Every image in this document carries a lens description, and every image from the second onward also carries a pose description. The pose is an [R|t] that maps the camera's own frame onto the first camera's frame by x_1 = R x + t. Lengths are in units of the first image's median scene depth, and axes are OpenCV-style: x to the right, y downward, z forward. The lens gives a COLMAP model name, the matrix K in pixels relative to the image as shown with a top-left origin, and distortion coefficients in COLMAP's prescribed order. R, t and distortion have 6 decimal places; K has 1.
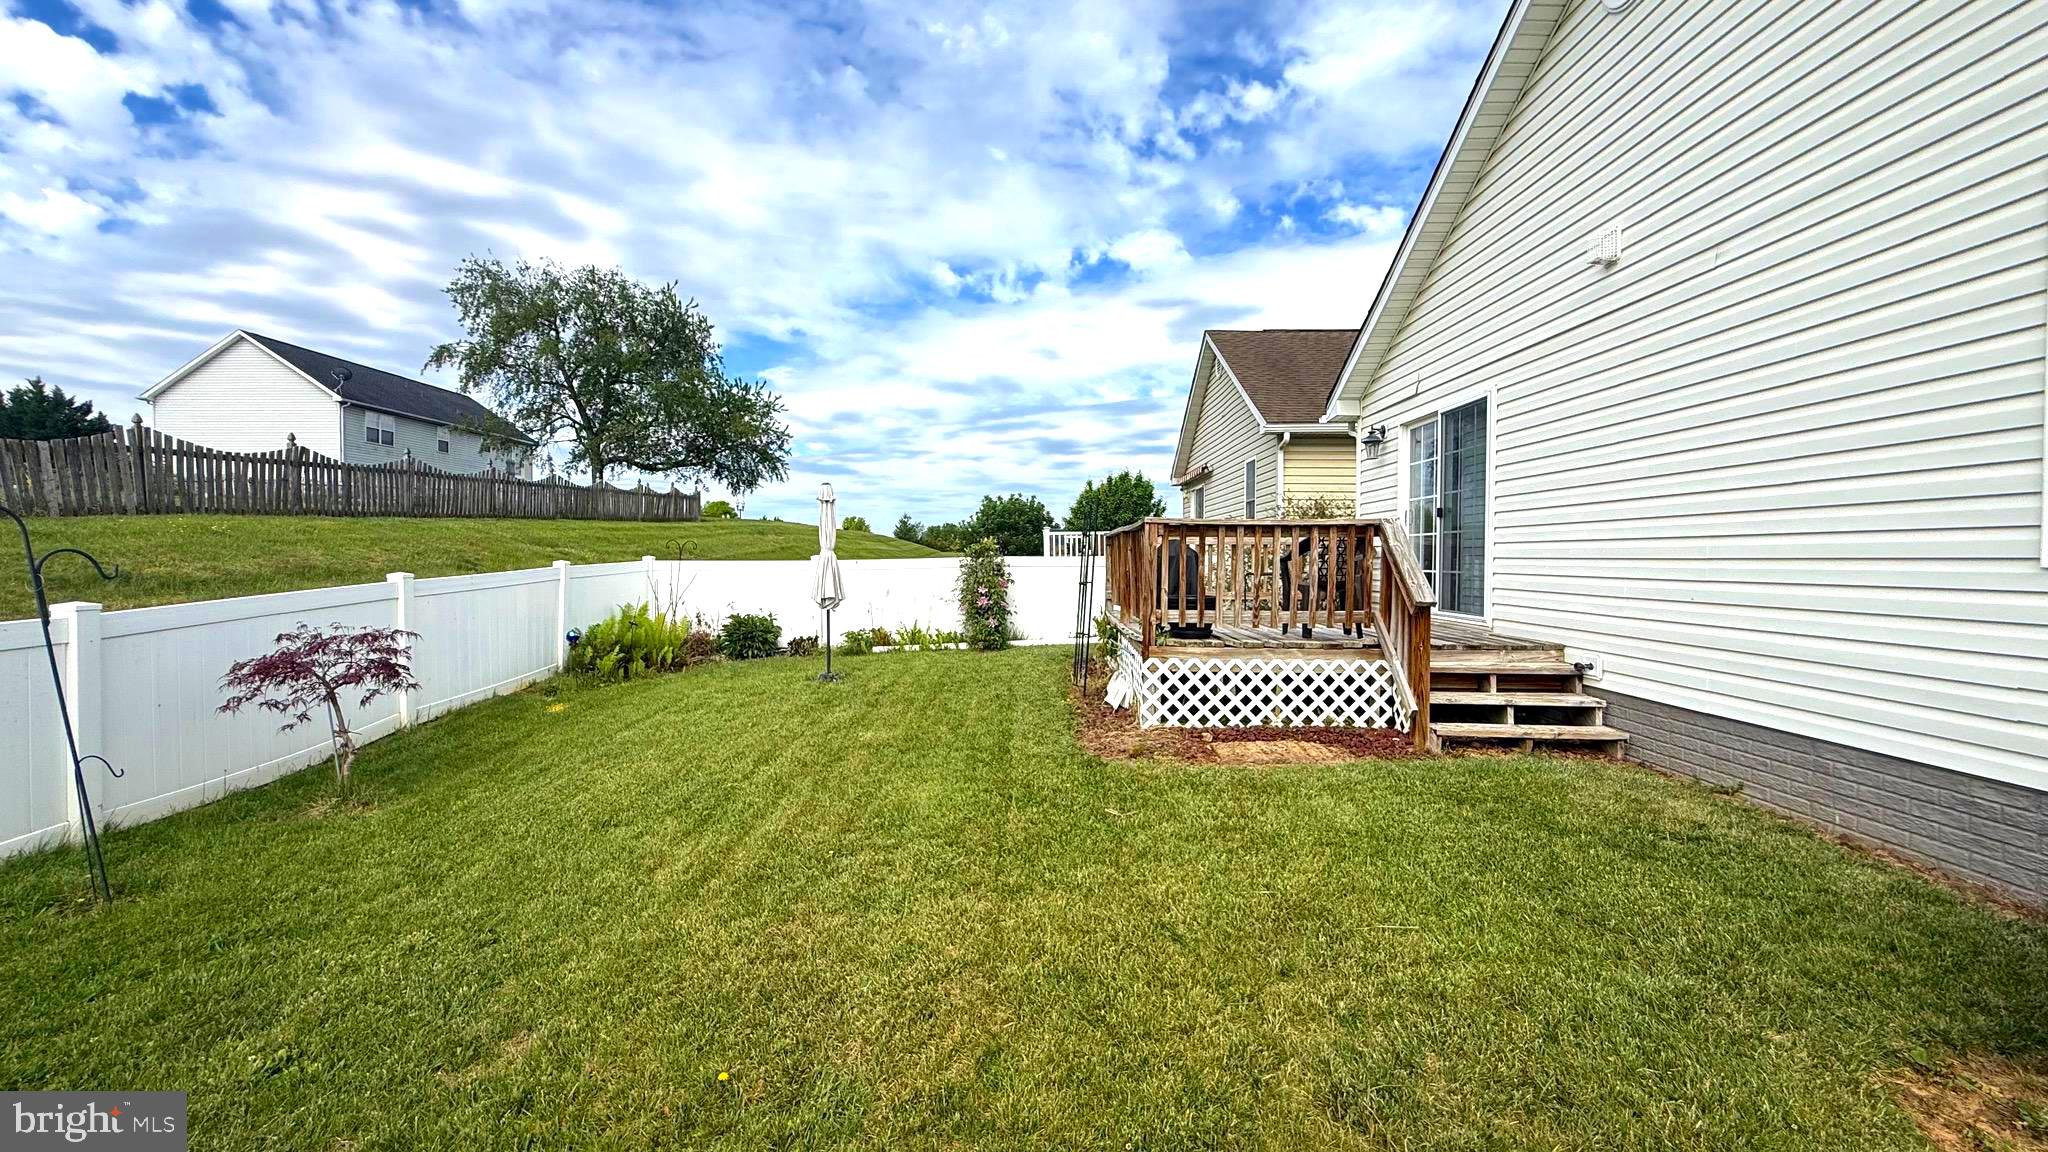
lens RADIAL K [[818.2, 0, 1021.3], [0, 818.2, 572.3], [0, 0, 1]] dist [0.001743, 0.000013]
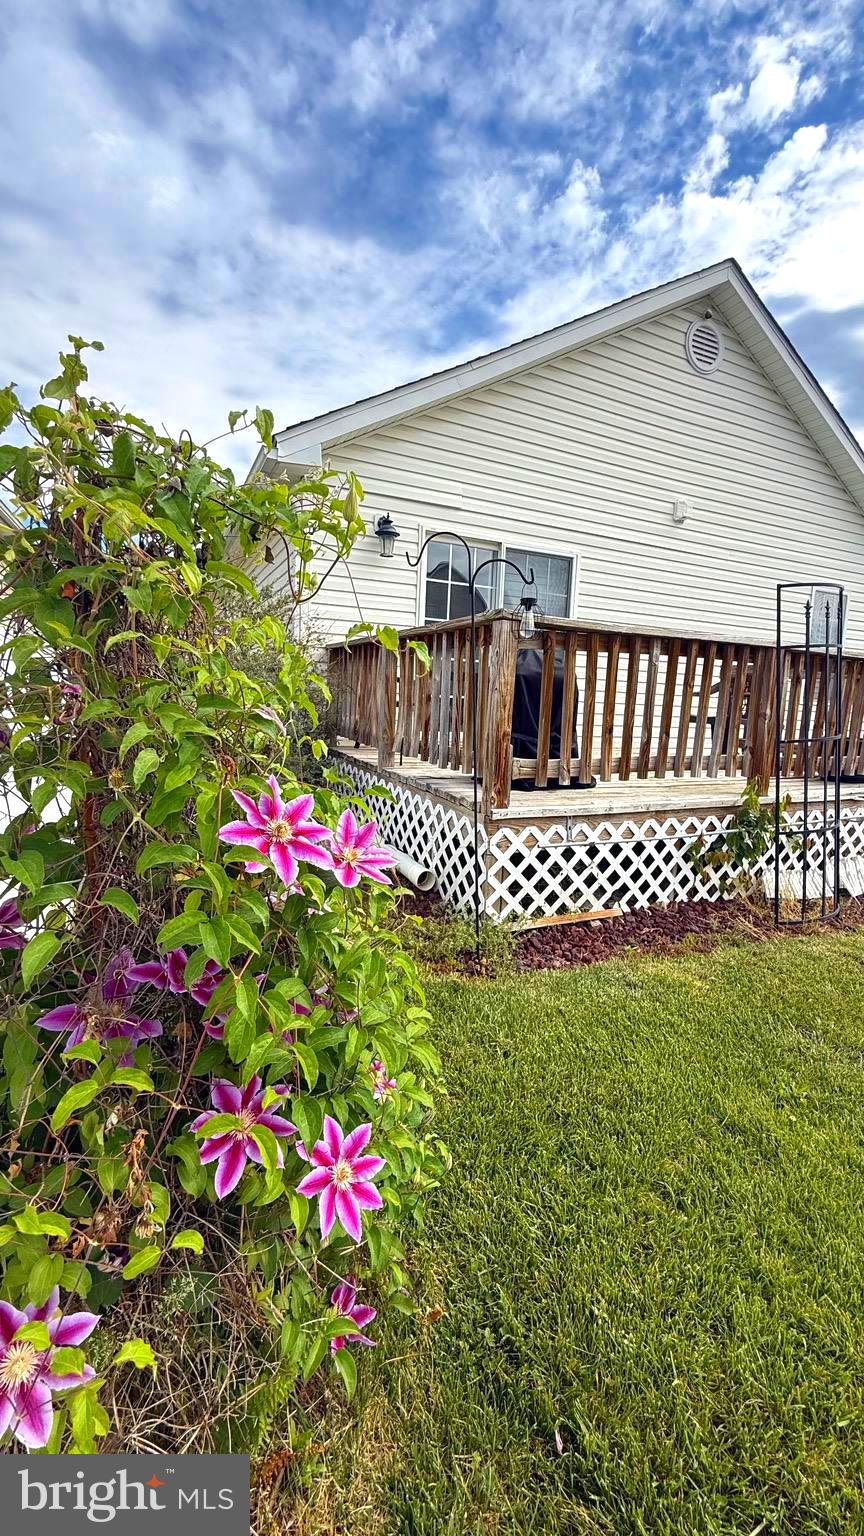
lens RADIAL K [[613.6, 0, 436.0], [0, 613.6, 765.0], [0, 0, 1]] dist [0.001743, 0.000013]
pose [[-0.435378, -0.126918, 0.891256, -0.239096], [-0.028652, 0.991464, 0.127192, -0.018896], [-0.899791, 0.029841, -0.435299, 1.854704]]
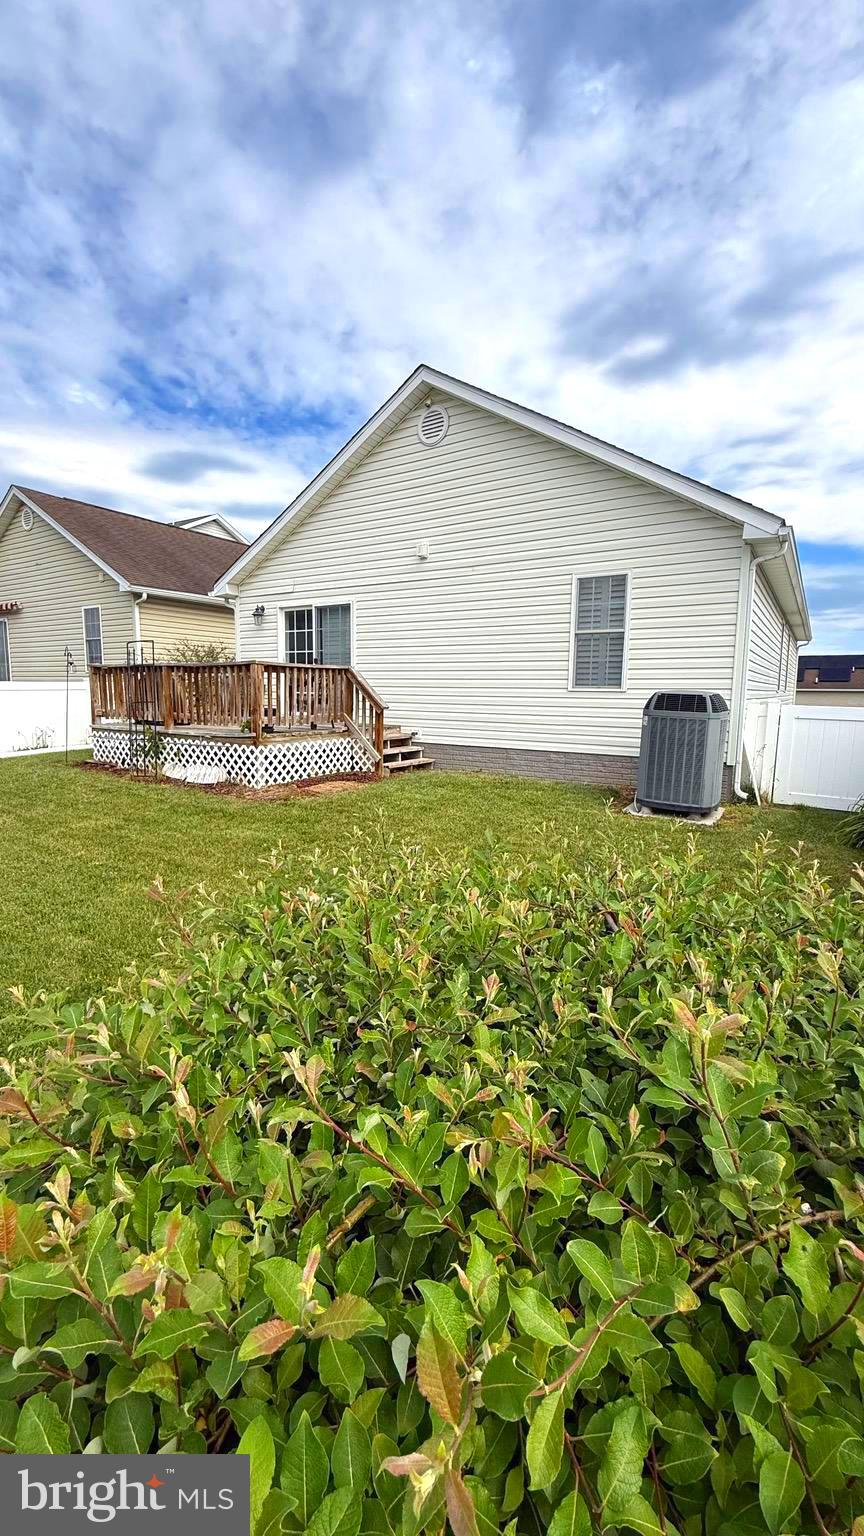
lens RADIAL K [[613.6, 0, 436.0], [0, 613.6, 765.0], [0, 0, 1]] dist [0.001743, 0.000013]
pose [[0.513552, -0.105934, 0.851494, -0.727824], [0.006812, 0.992822, 0.119409, -0.003778], [-0.858031, -0.055522, 0.510587, 0.049305]]
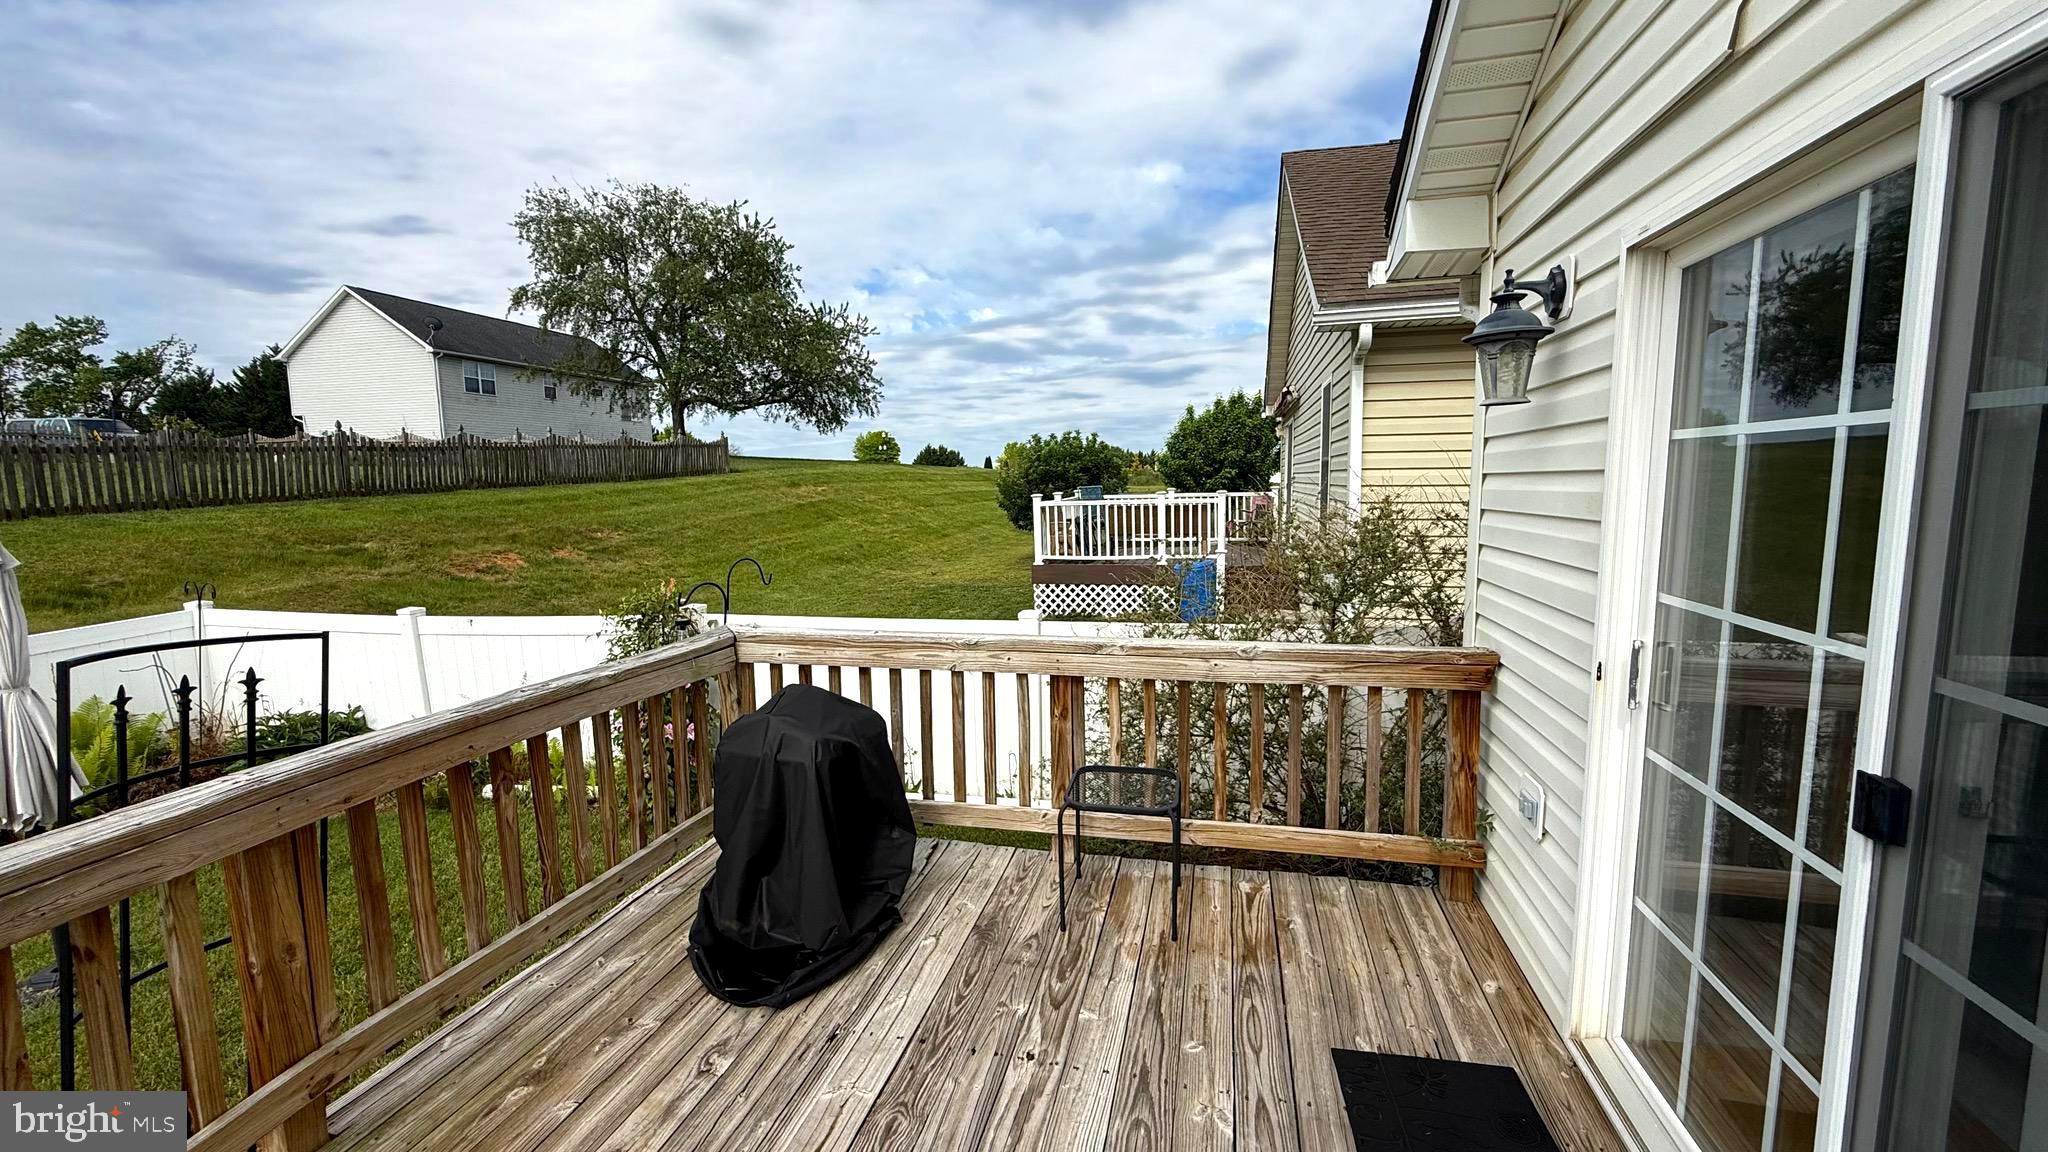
lens RADIAL K [[818.2, 0, 1021.3], [0, 818.2, 572.3], [0, 0, 1]] dist [0.001743, 0.000013]
pose [[0.975000, 0.005587, -0.222135, 0.510429], [0.016024, 0.995313, 0.095367, -0.170583], [0.221627, -0.096542, 0.970341, 1.073826]]
